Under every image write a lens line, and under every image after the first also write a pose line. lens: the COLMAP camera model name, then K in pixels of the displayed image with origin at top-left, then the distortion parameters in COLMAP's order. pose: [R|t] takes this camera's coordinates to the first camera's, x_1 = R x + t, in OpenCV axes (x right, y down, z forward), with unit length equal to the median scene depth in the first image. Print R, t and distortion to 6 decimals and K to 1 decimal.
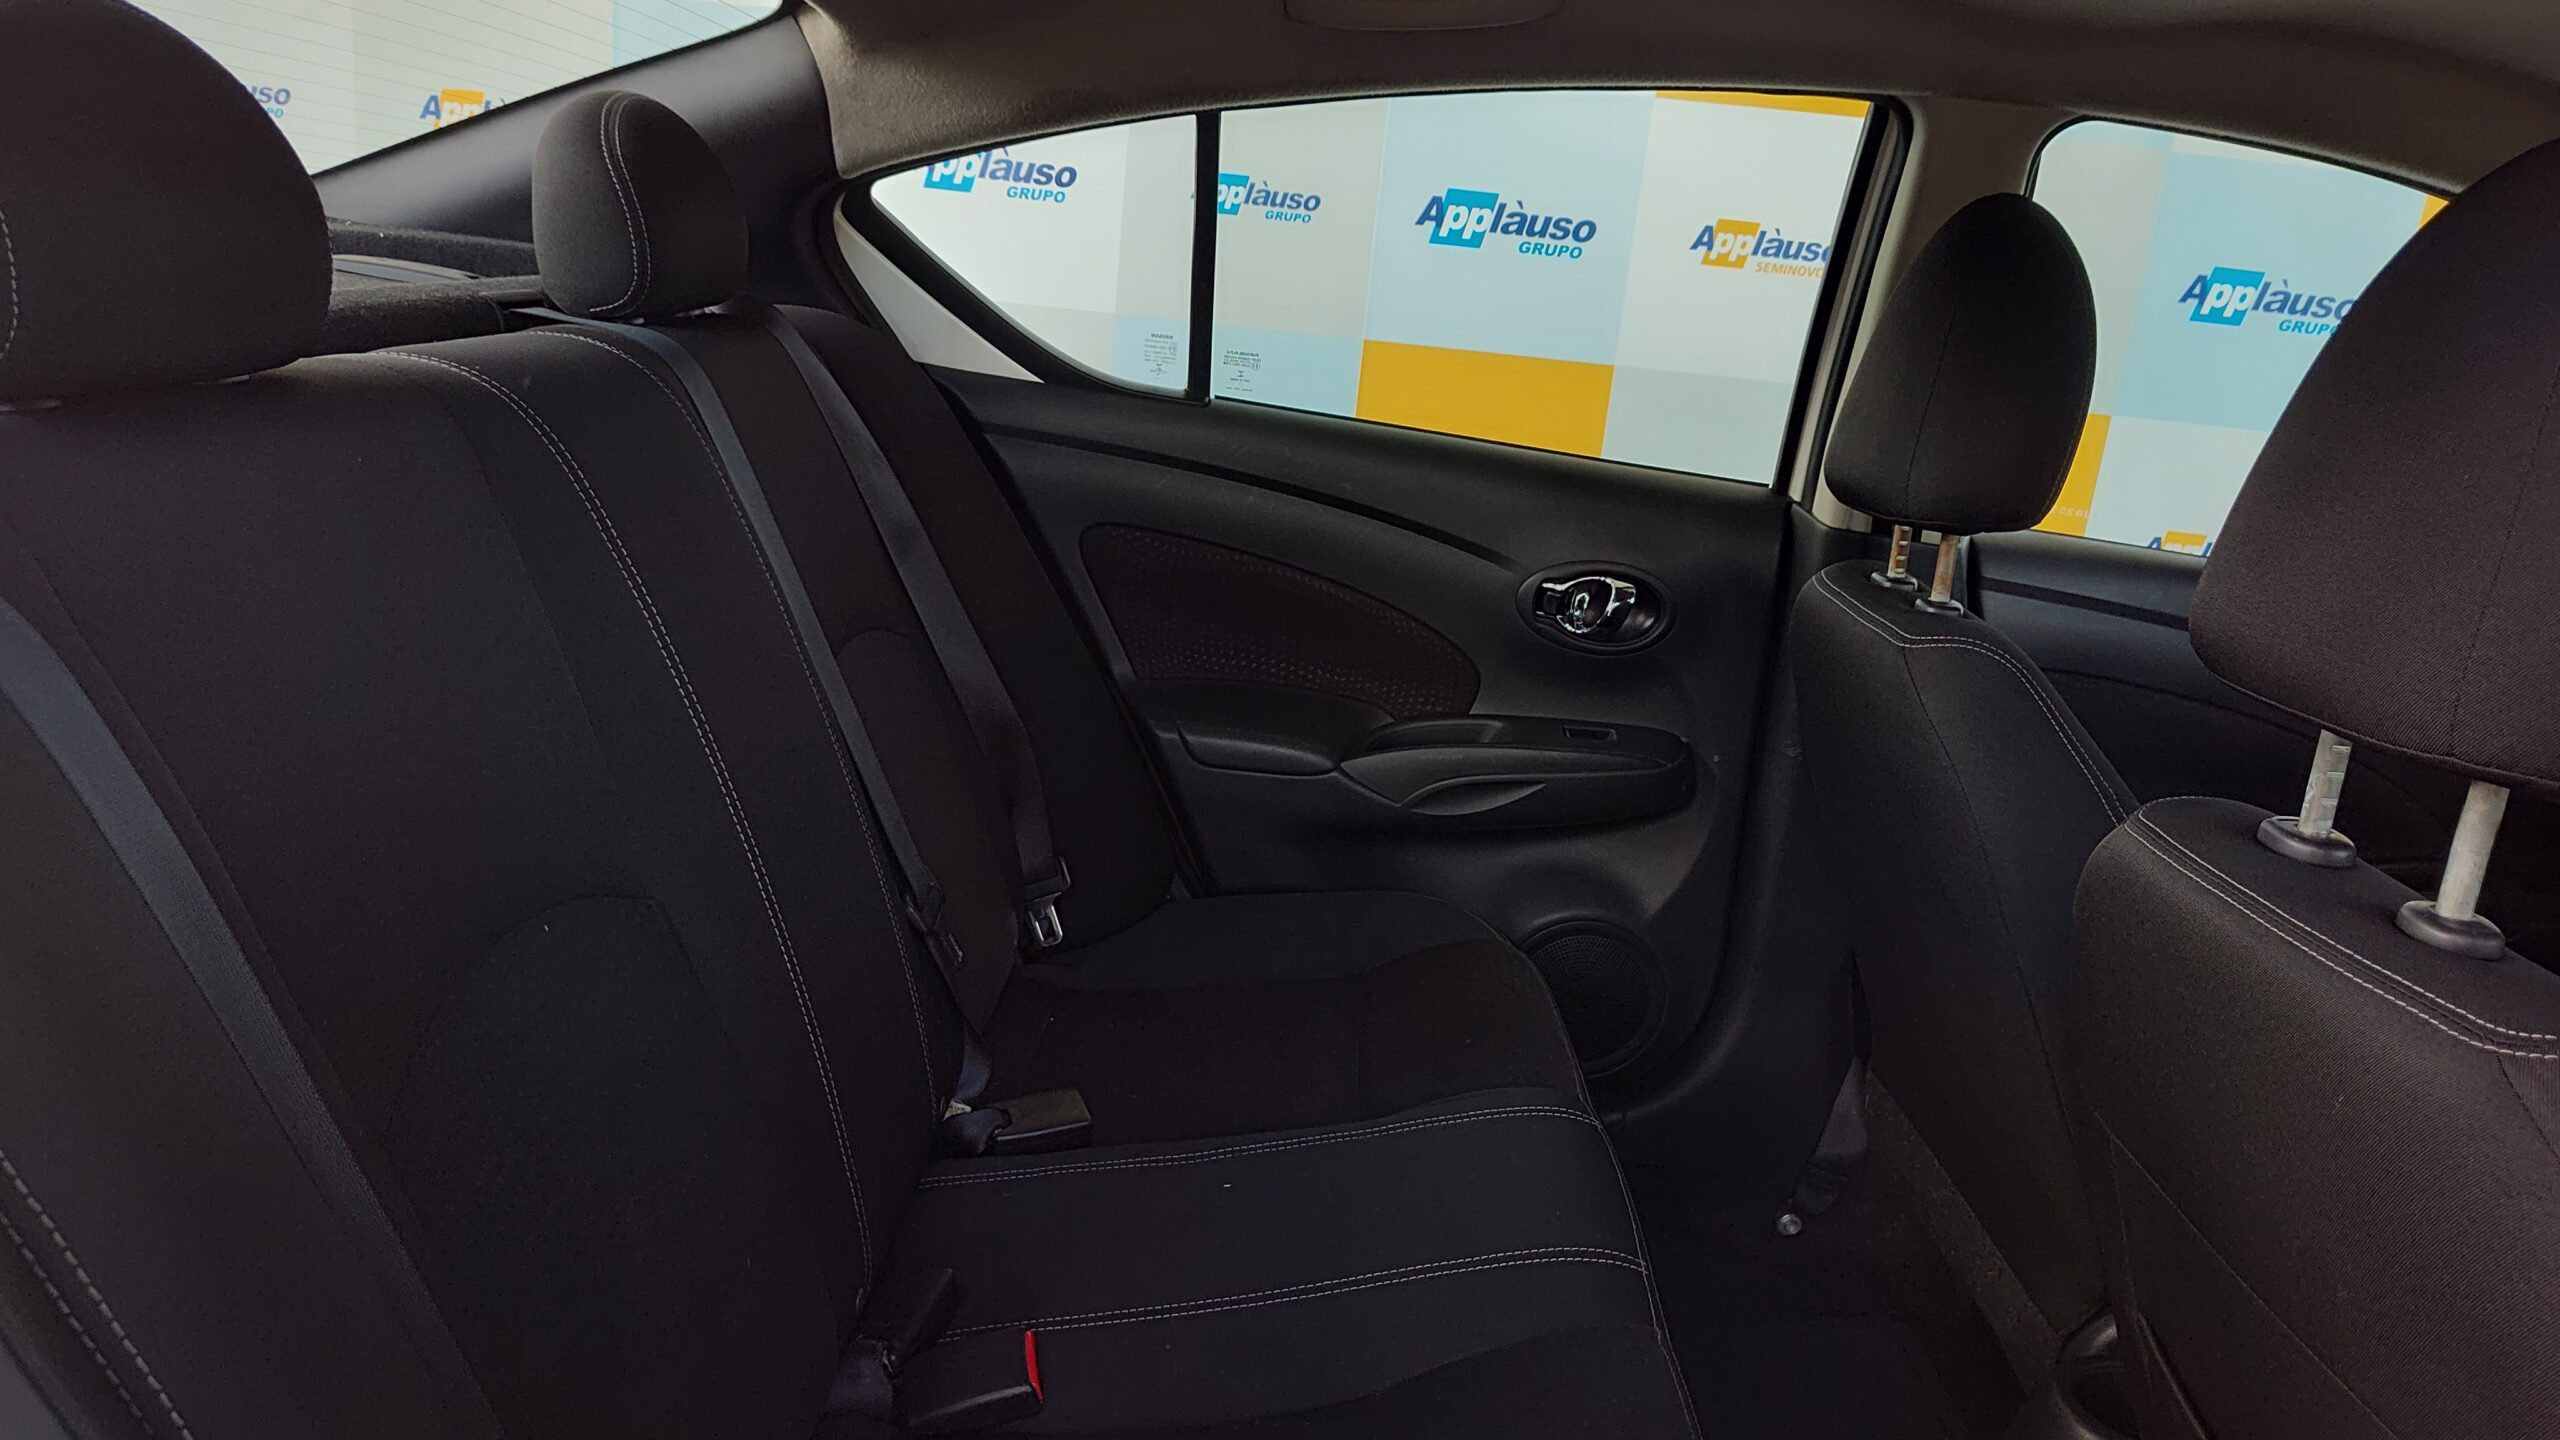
lens RADIAL K [[1783.0, 0, 1289.1], [0, 1783.0, 738.2], [0, 0, 1]] dist [0.030709, -0.033422]
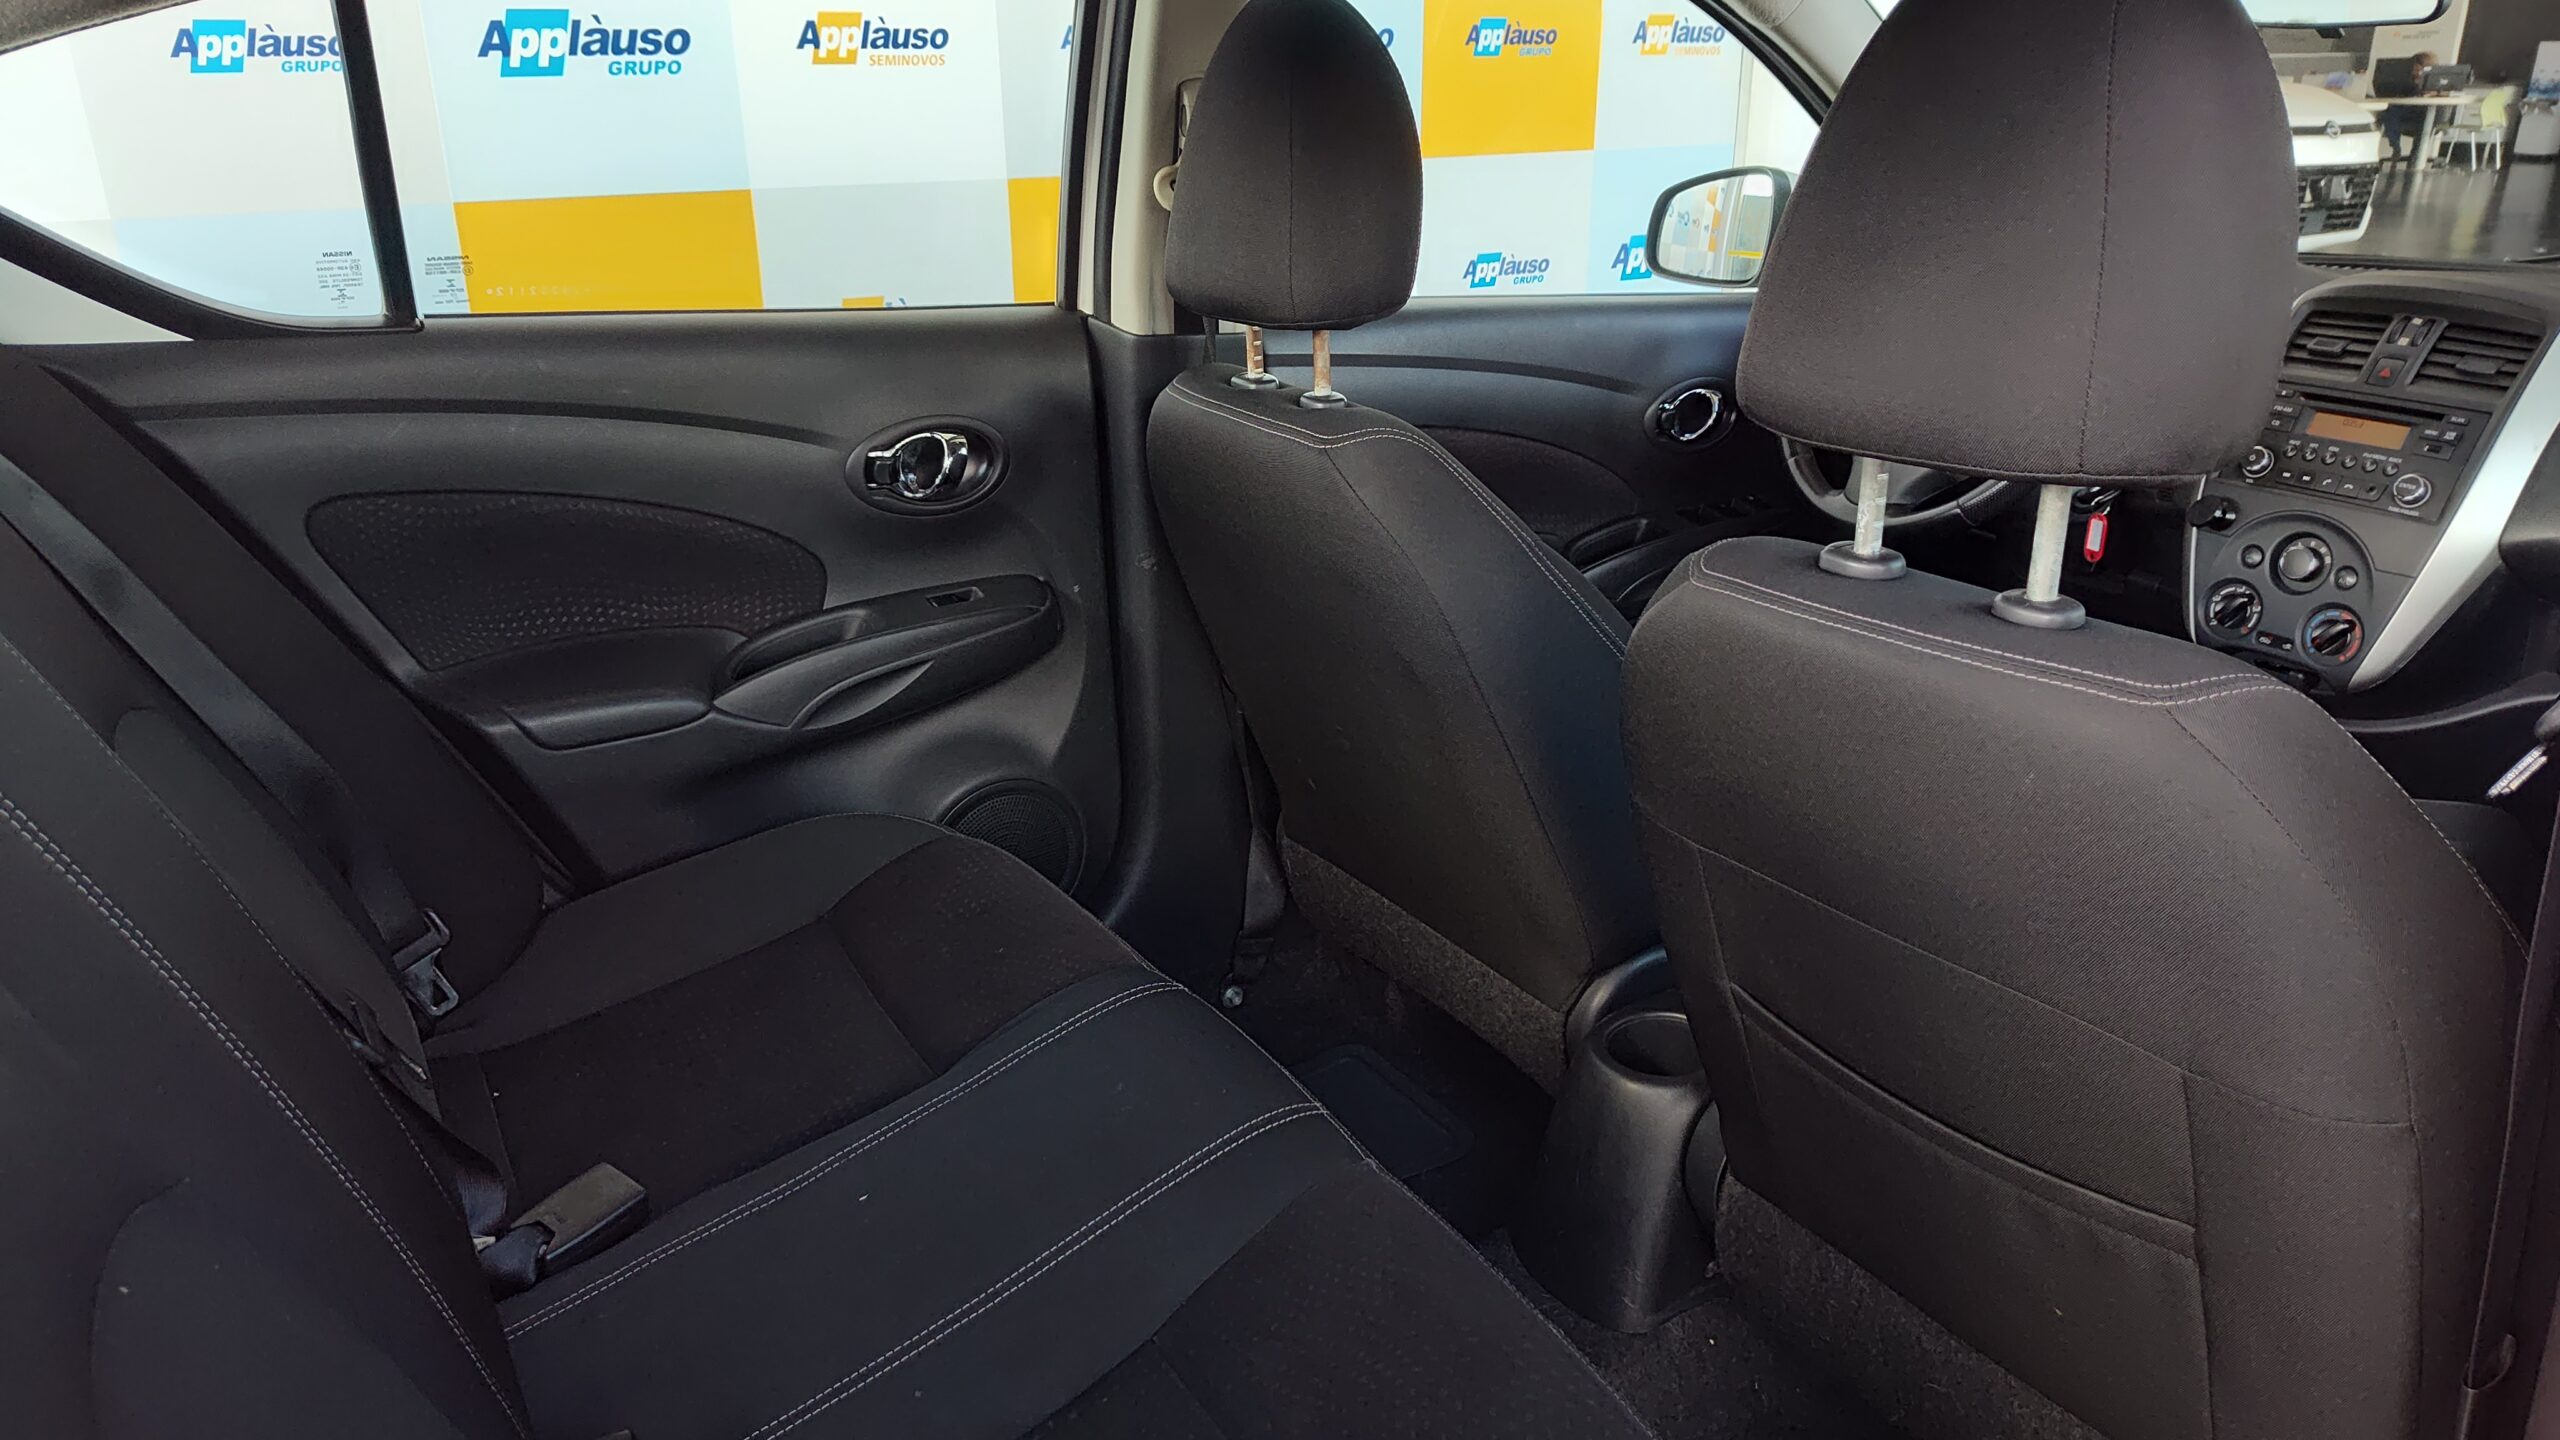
lens RADIAL K [[1783.0, 0, 1288.8], [0, 1783.0, 742.5], [0, 0, 1]] dist [0.030709, -0.033422]
pose [[0.838099, -0.295272, 0.458699, -0.144170], [0.237056, 0.954437, 0.181257, -0.059805], [-0.491319, -0.043174, 0.869909, 0.081668]]
